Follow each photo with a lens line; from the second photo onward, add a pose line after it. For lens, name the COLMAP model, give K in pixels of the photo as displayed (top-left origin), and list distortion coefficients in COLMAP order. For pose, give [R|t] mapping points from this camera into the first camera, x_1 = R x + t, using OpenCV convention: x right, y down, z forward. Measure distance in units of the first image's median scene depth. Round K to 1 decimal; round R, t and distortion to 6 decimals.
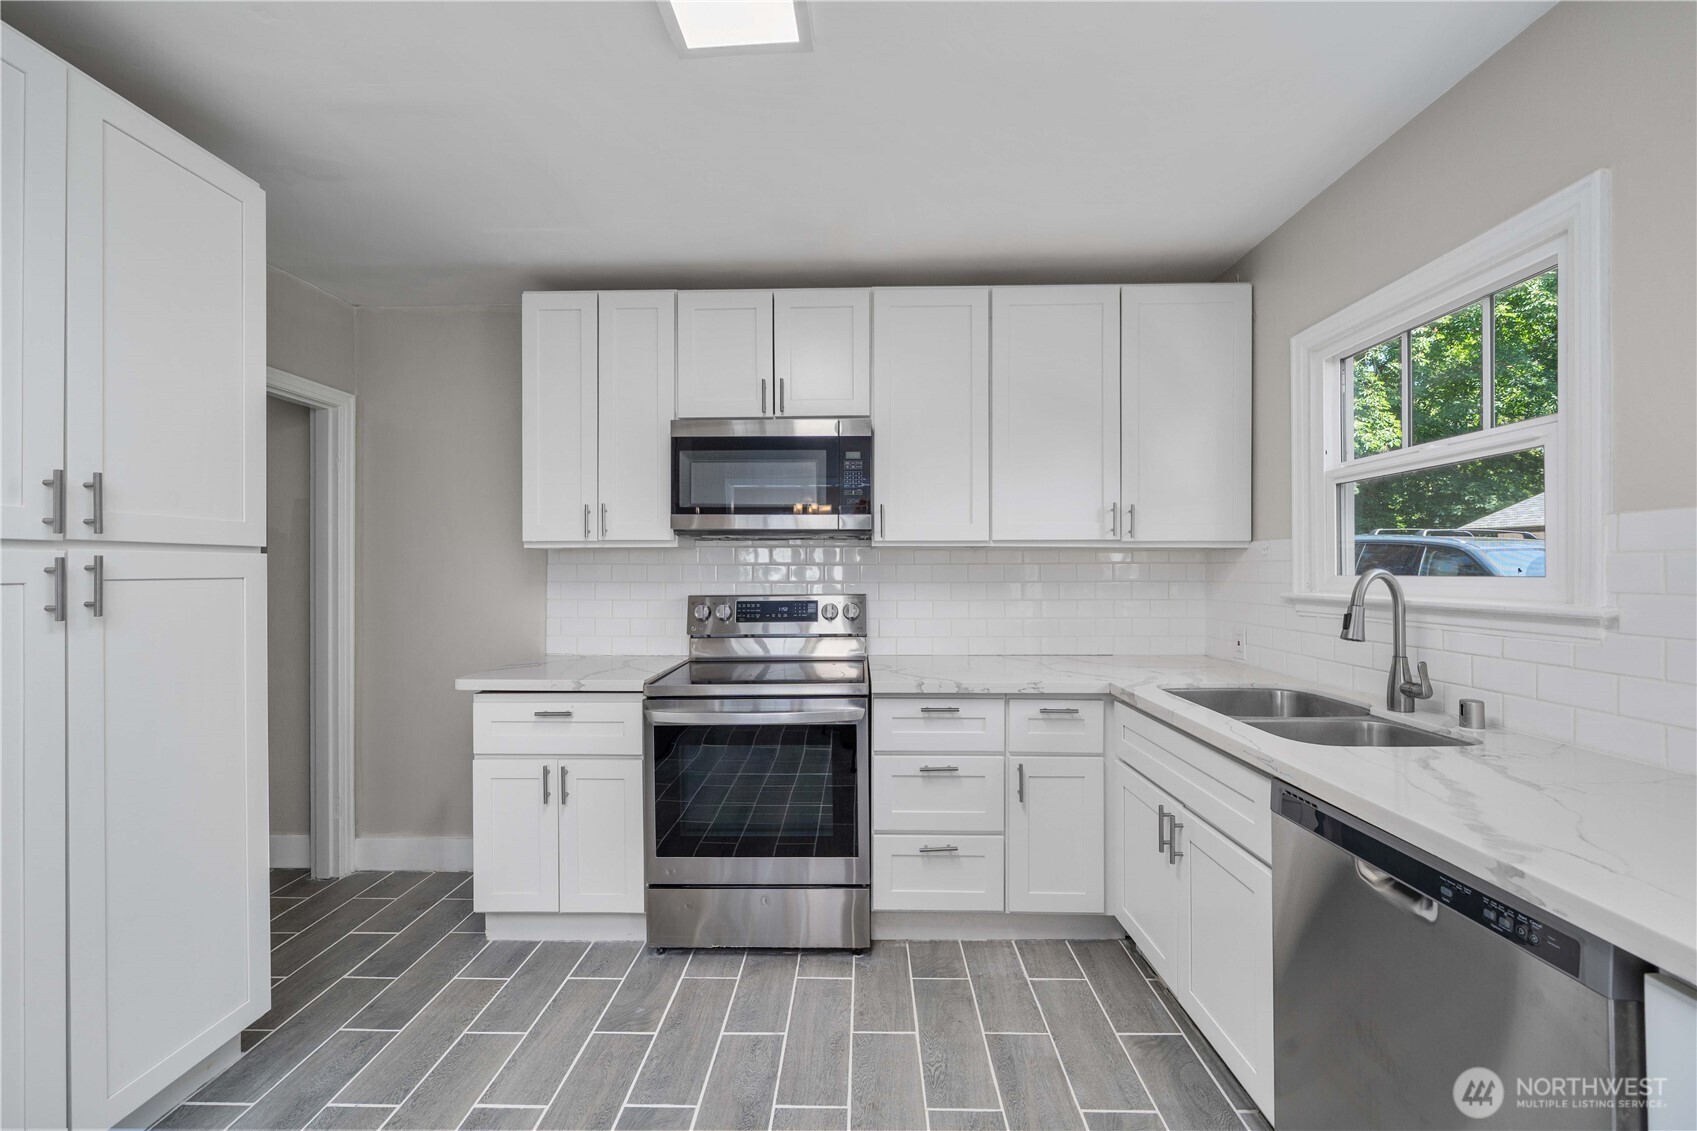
lens RADIAL K [[653.1, 0, 848.5], [0, 653.1, 565.5], [0, 0, 1]] dist [-0.002312, -0.000047]
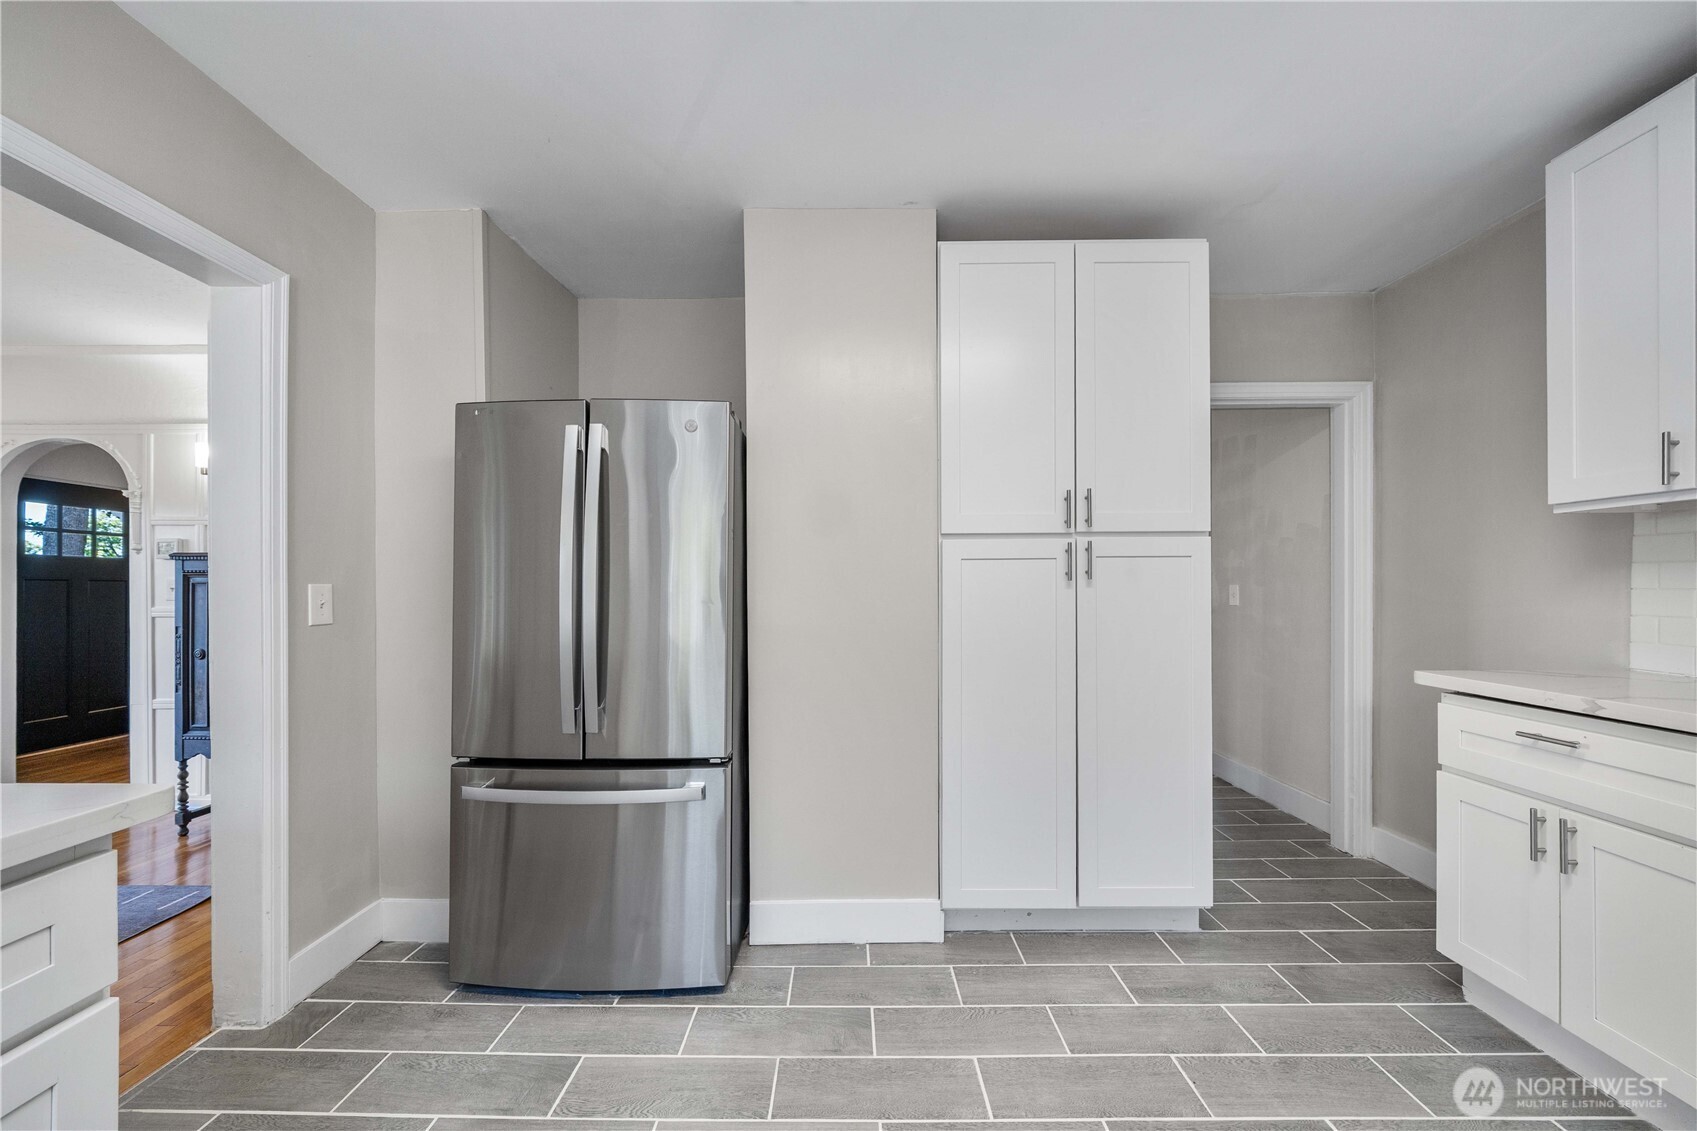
lens RADIAL K [[587.1, 0, 838.9], [0, 587.1, 588.2], [0, 0, 1]] dist [-0.002370, -0.000240]
pose [[0.018979, 0.009585, -0.999774, 0.166403], [0.010700, 0.999895, 0.009789, 0.049579], [0.999763, -0.010883, 0.018874, 0.226668]]
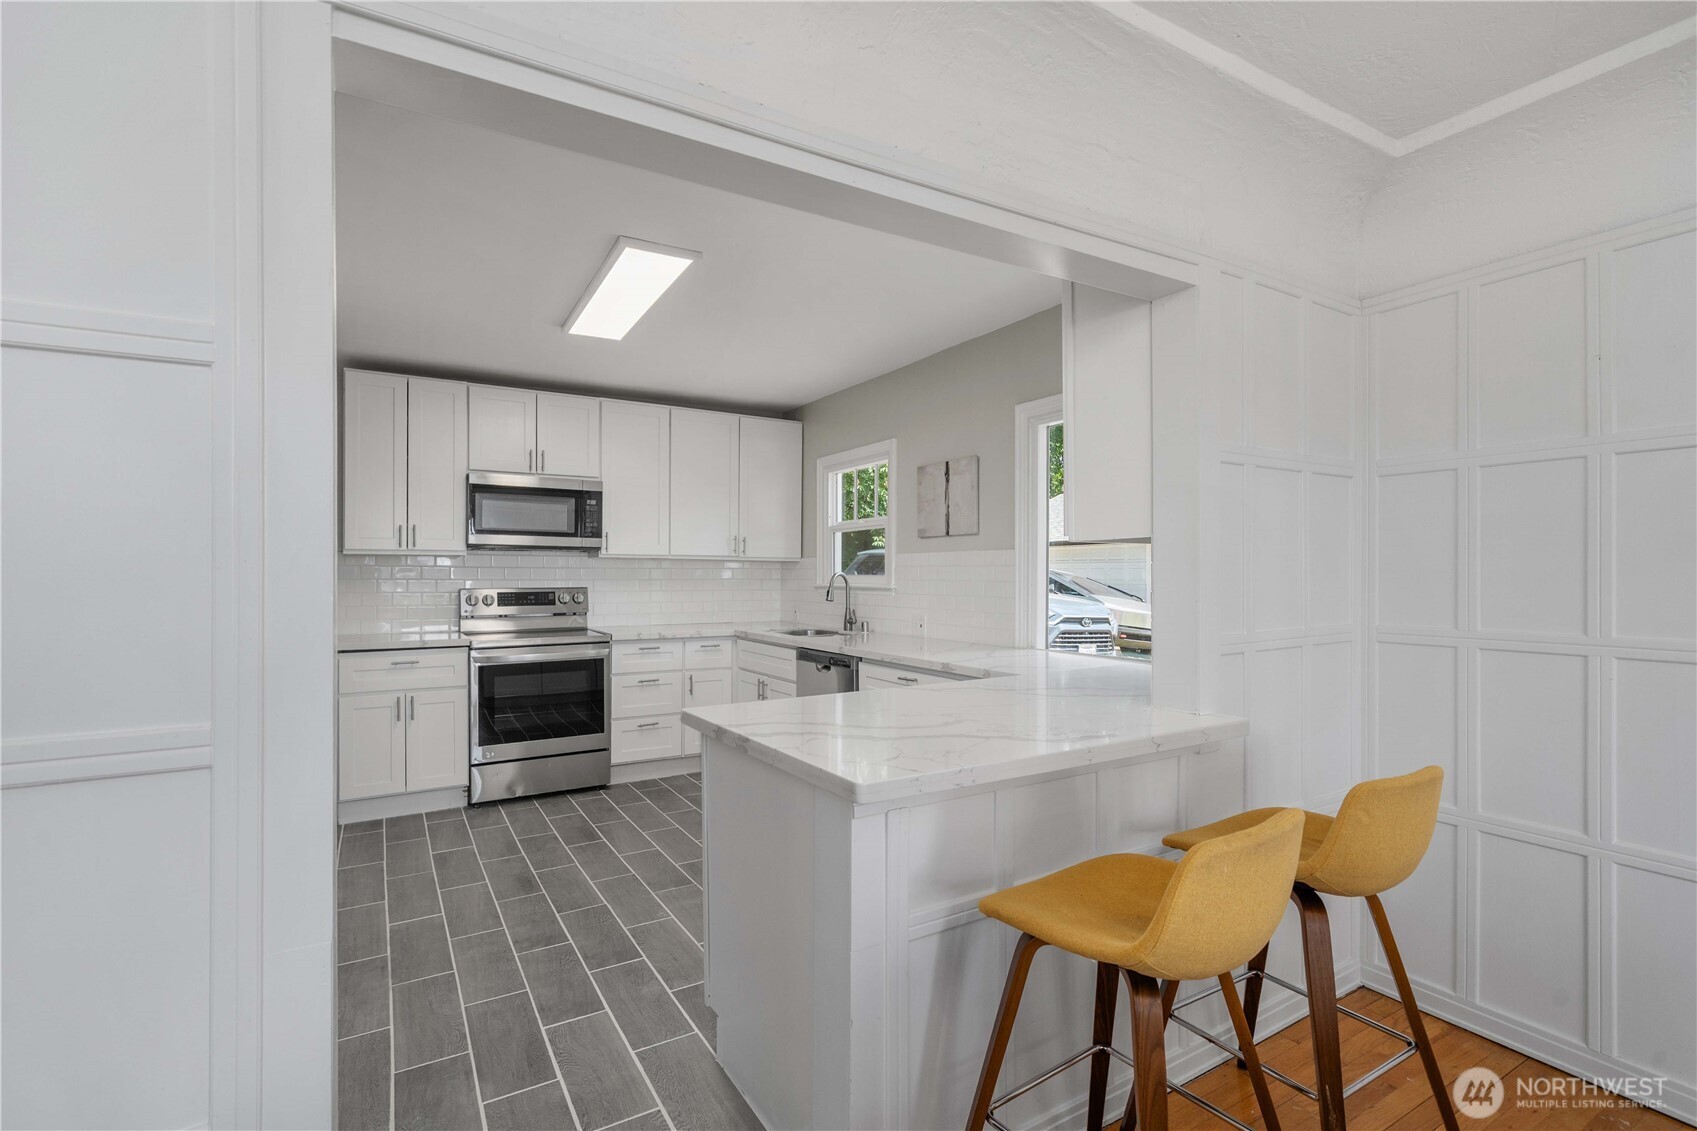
lens RADIAL K [[779.7, 0, 830.9], [0, 779.7, 571.2], [0, 0, 1]] dist [-0.000888, -0.000017]
pose [[0.853264, 0.006360, 0.521440, -0.564995], [-0.007518, 0.999972, 0.000105, 0.001301], [-0.521424, -0.004010, 0.853288, -1.127110]]
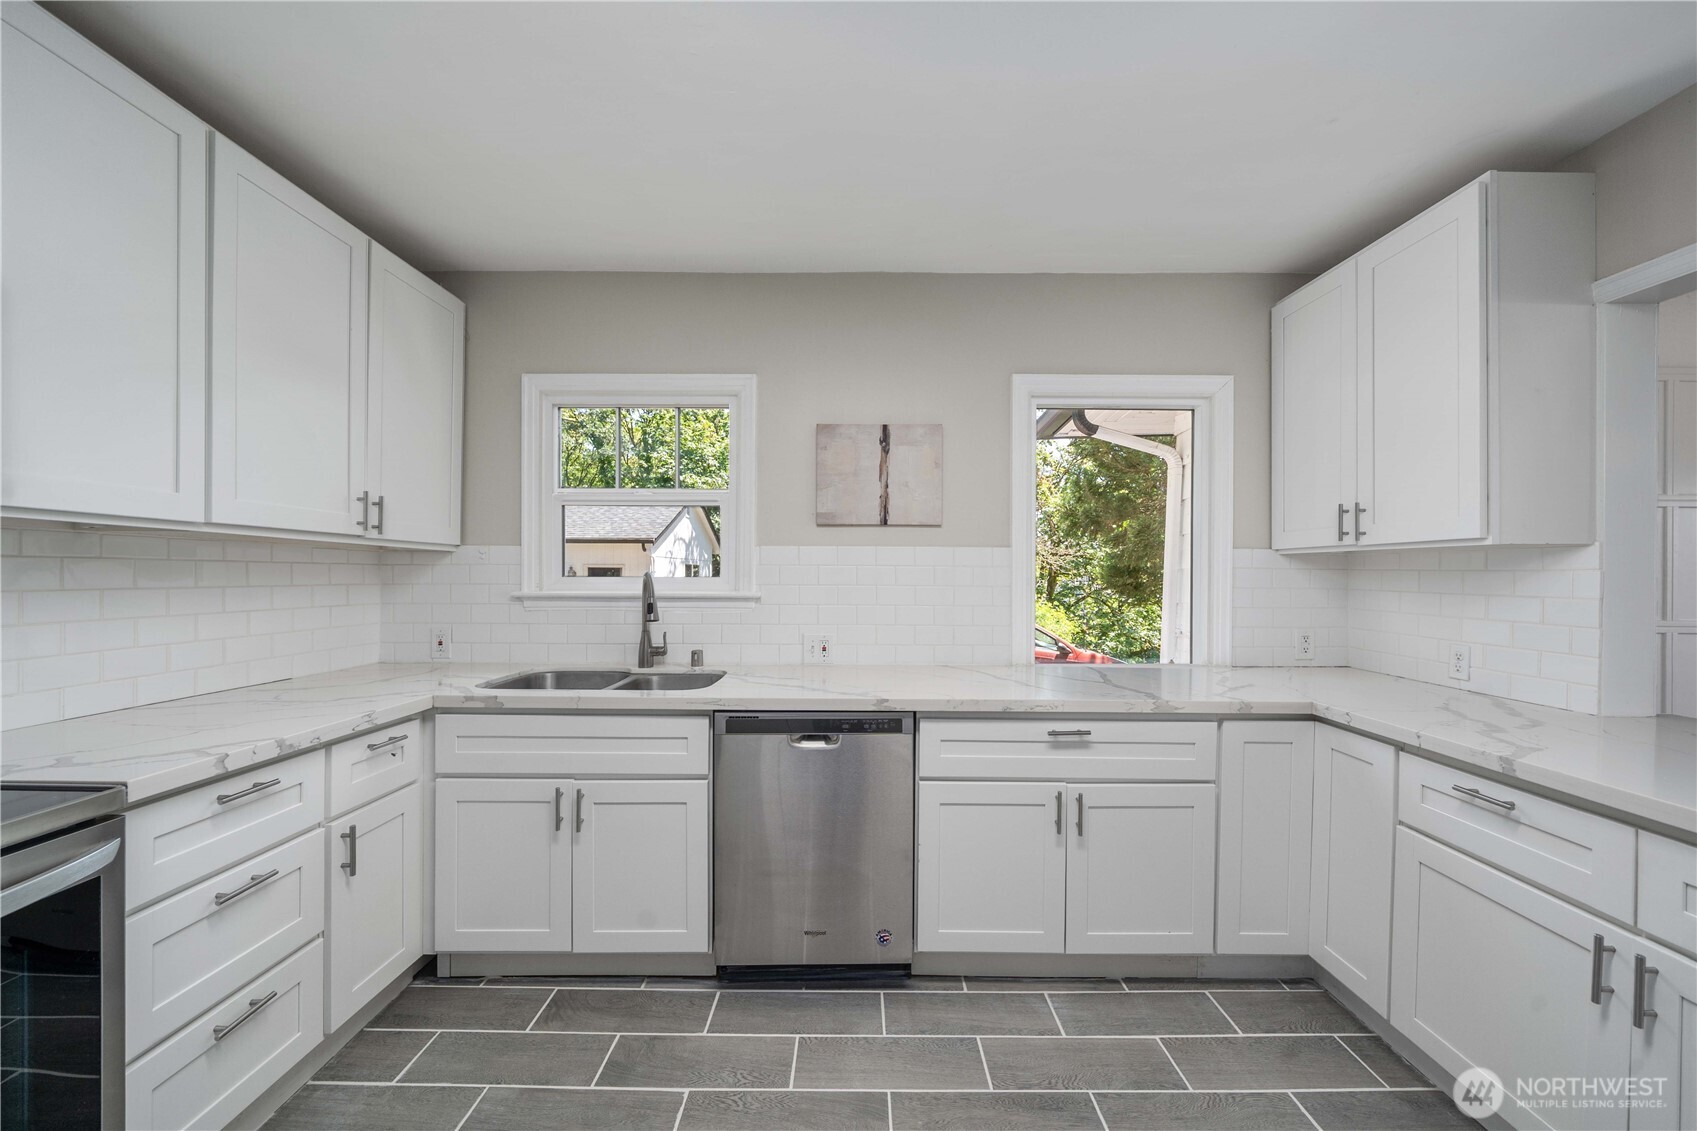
lens RADIAL K [[628.3, 0, 847.1], [0, 628.3, 573.7], [0, 0, 1]] dist [-0.001298, 0.000000]
pose [[-0.009904, 0.004840, 0.999939, -0.468797], [-0.012293, 0.999912, -0.004962, 0.007657], [-0.999875, -0.012342, -0.009843, 0.432235]]
